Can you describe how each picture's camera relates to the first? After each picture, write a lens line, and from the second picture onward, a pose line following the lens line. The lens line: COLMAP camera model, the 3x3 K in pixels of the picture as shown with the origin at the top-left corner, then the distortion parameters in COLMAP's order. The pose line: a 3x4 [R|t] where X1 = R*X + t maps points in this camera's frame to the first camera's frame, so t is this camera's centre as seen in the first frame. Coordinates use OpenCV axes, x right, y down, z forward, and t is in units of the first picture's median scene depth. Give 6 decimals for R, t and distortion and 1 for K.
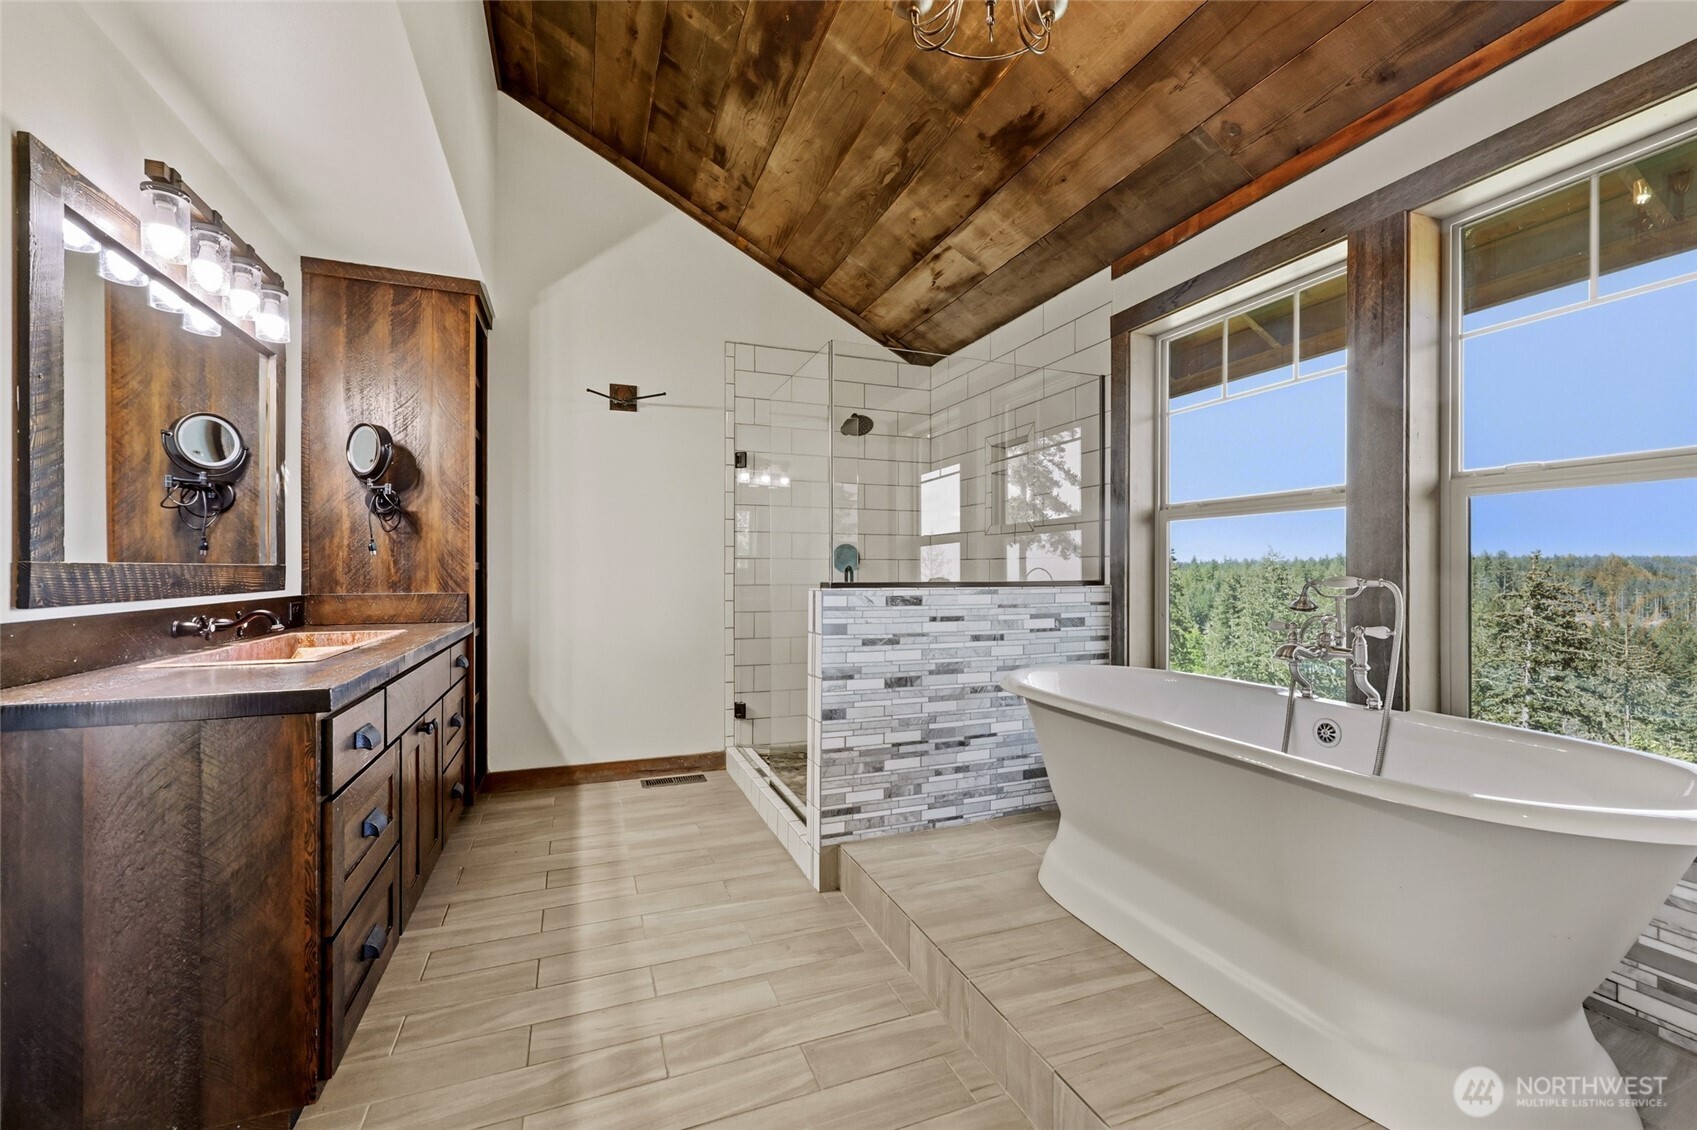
lens RADIAL K [[687.5, 0, 844.6], [0, 687.5, 566.3], [0, 0, 1]] dist [0.000227, -0.000030]
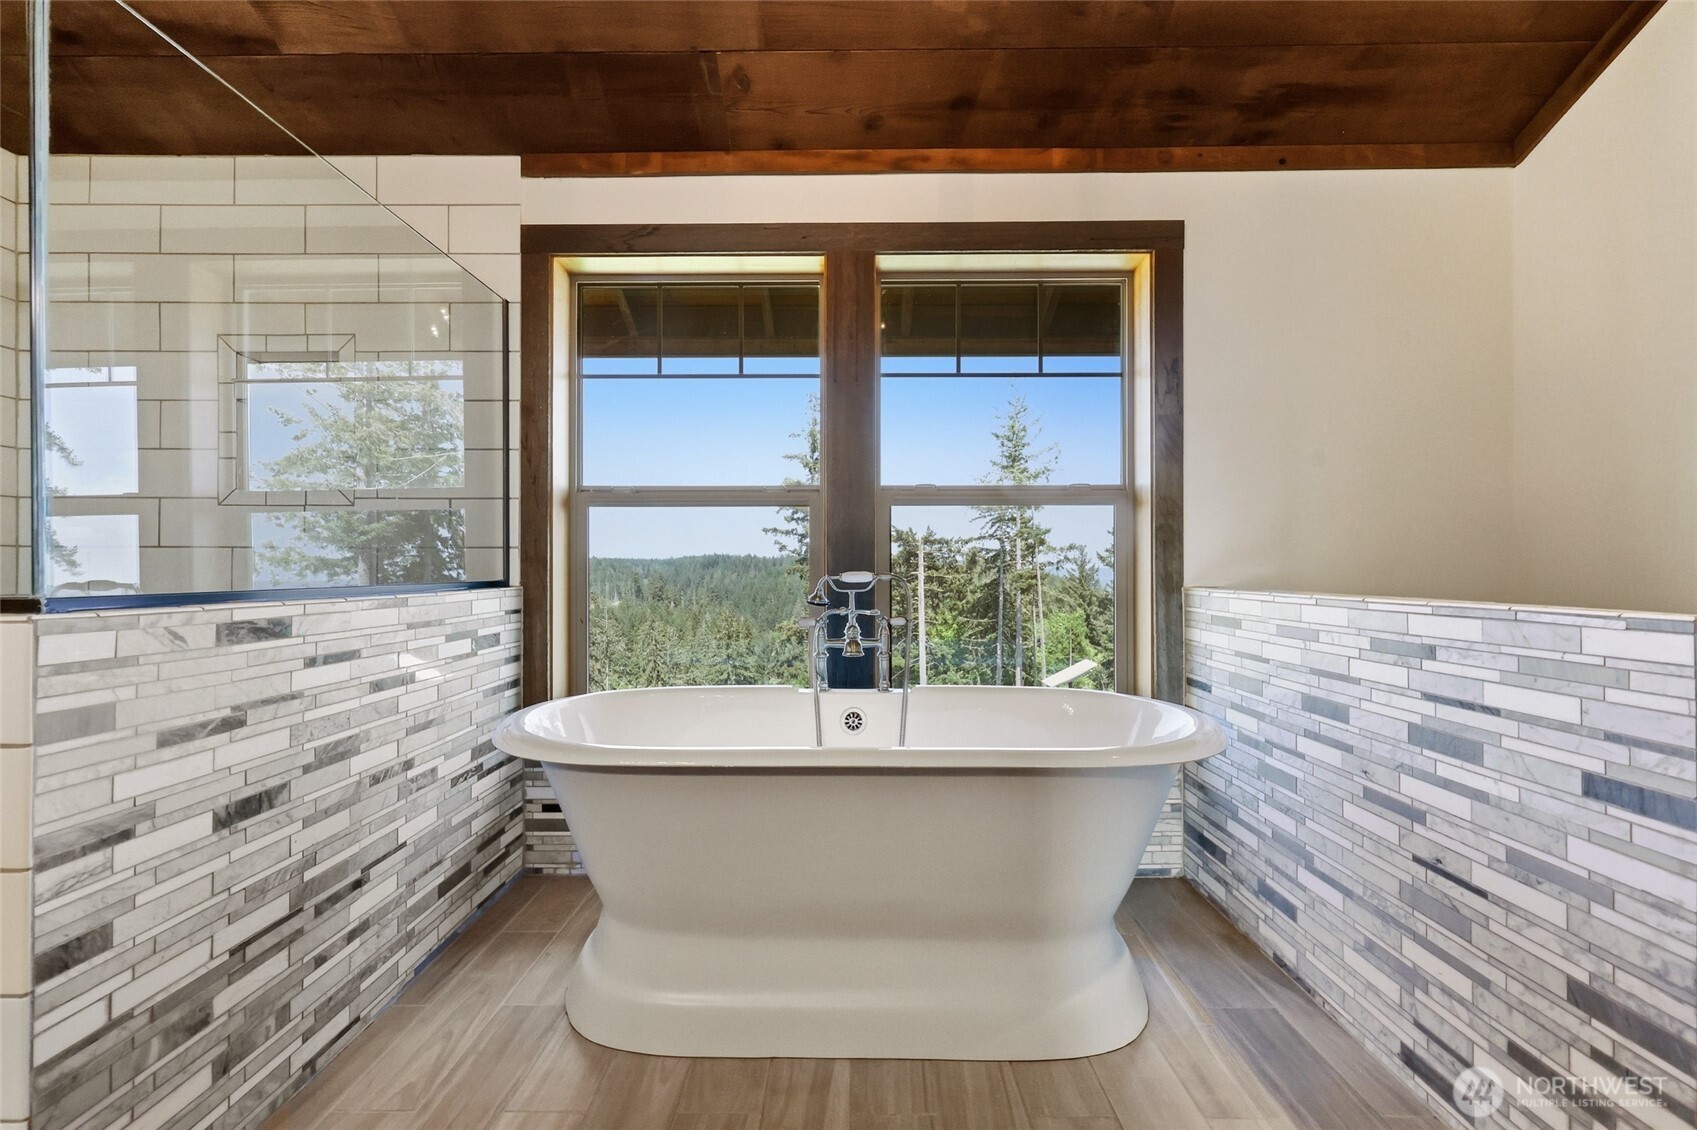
lens RADIAL K [[687.5, 0, 844.6], [0, 687.5, 566.3], [0, 0, 1]] dist [0.000227, -0.000030]
pose [[0.370863, 0.000486, 0.928688, -0.193824], [-0.003065, 0.999995, 0.000701, 0.004767], [-0.928683, -0.003106, 0.370862, 0.444731]]
